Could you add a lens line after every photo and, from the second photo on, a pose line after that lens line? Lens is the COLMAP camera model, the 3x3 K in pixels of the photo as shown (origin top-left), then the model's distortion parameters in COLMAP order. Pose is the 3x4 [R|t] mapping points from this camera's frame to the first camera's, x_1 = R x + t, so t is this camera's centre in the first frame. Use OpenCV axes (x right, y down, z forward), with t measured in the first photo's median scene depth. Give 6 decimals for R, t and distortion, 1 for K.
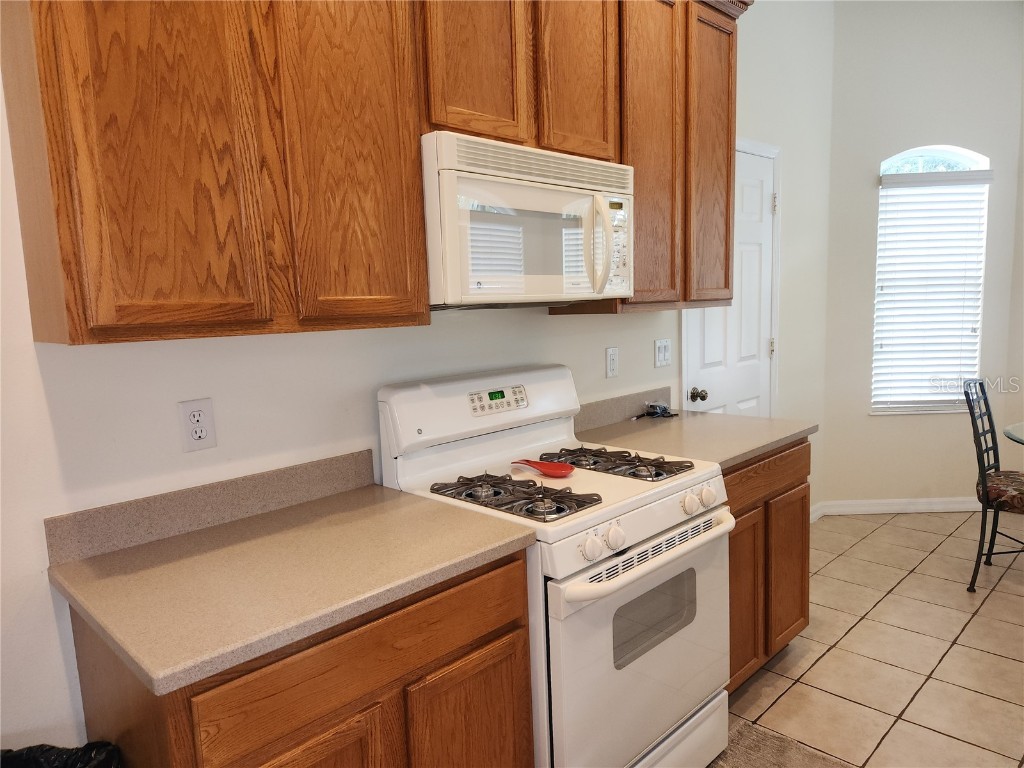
lens RADIAL K [[697.5, 0, 515.0], [0, 697.5, 388.3], [0, 0, 1]] dist [0.015546, 0.000671]
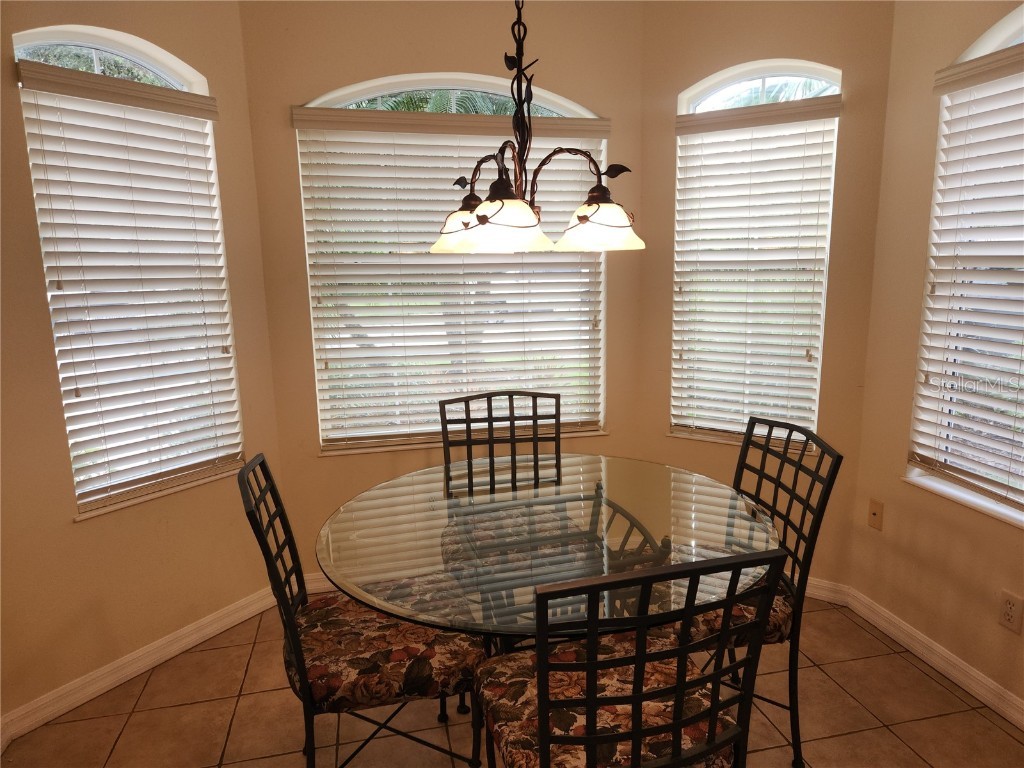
lens RADIAL K [[697.5, 0, 515.0], [0, 697.5, 388.3], [0, 0, 1]] dist [0.015546, 0.000671]
pose [[0.542574, -0.127215, 0.830319, 0.265158], [0.110811, 0.990667, 0.079373, -0.071372], [-0.832667, 0.048942, 0.551607, 0.434001]]
